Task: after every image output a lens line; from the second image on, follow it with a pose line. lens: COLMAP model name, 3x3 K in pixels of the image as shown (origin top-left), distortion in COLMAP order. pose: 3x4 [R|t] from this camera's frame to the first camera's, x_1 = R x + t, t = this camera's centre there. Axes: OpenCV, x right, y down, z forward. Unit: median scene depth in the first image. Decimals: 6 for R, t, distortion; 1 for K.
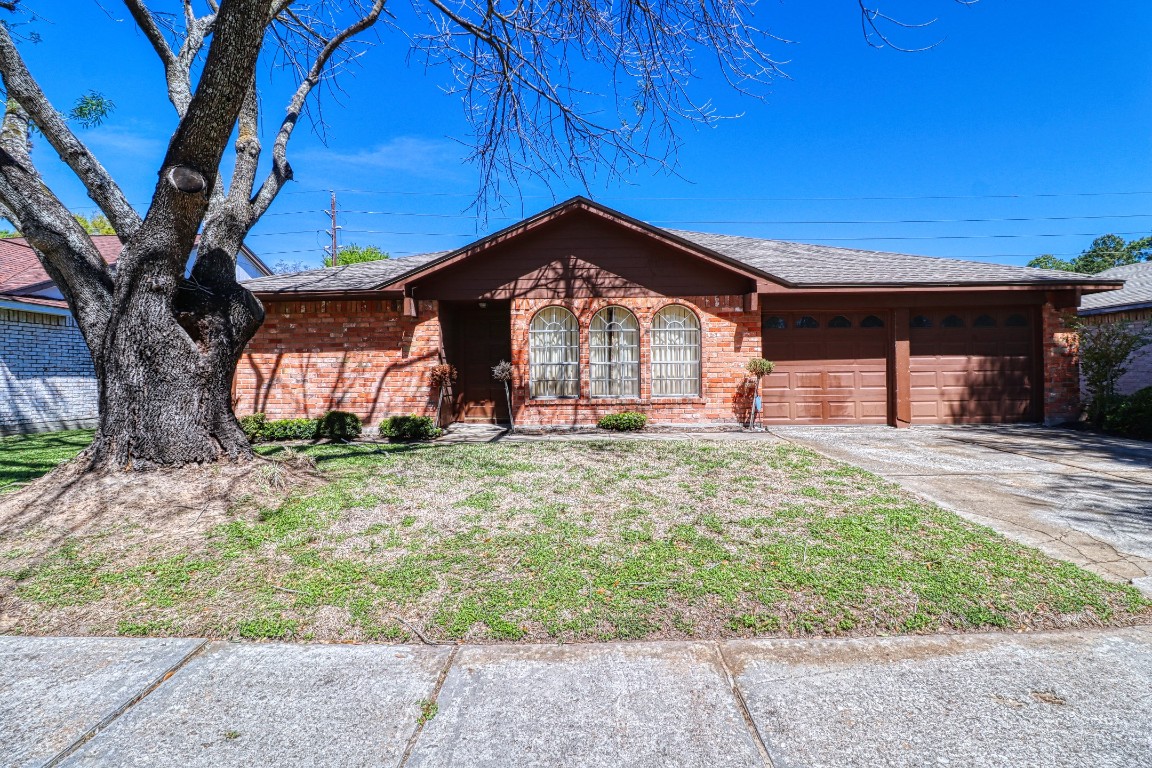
lens RADIAL K [[532.2, 0, 588.9], [0, 532.2, 366.7], [0, 0, 1]] dist [-0.001118, -0.011662]
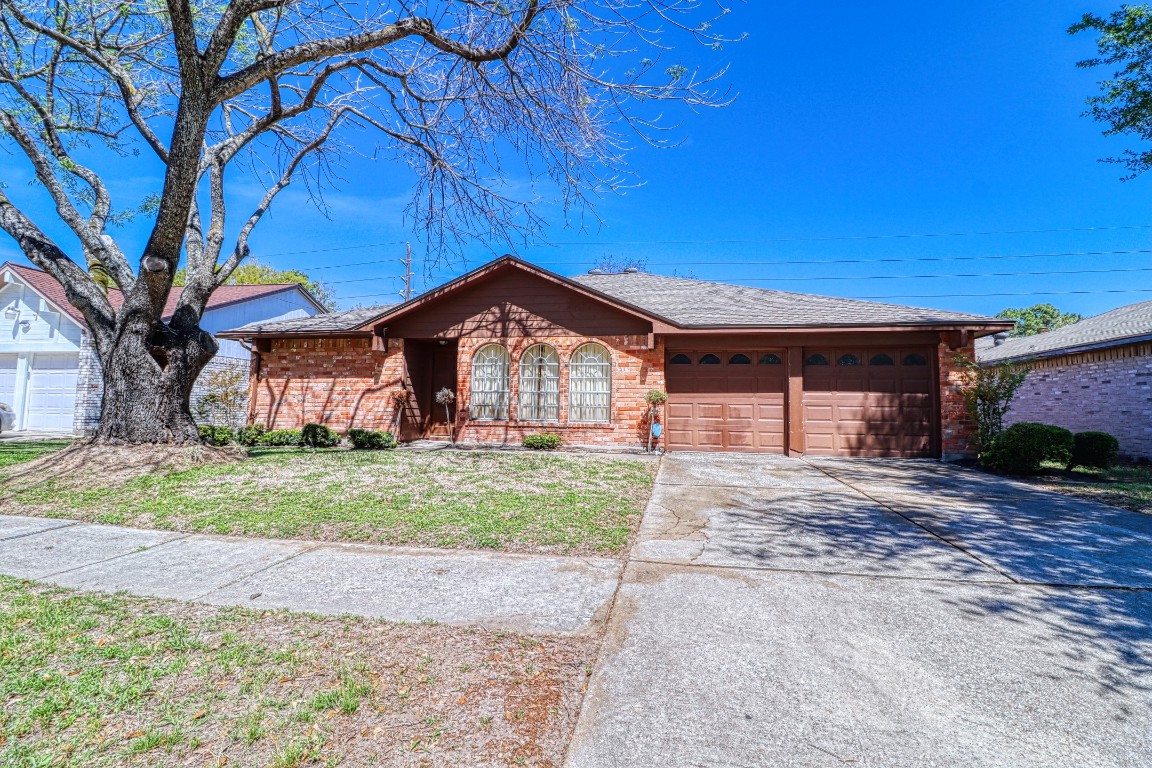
lens RADIAL K [[532.2, 0, 588.9], [0, 532.2, 366.7], [0, 0, 1]] dist [-0.001118, -0.011662]
pose [[0.985211, 0.013087, -0.170842, 0.359585], [-0.025010, 0.997384, -0.067824, 0.014833], [0.169508, 0.071094, 0.982961, -0.147101]]
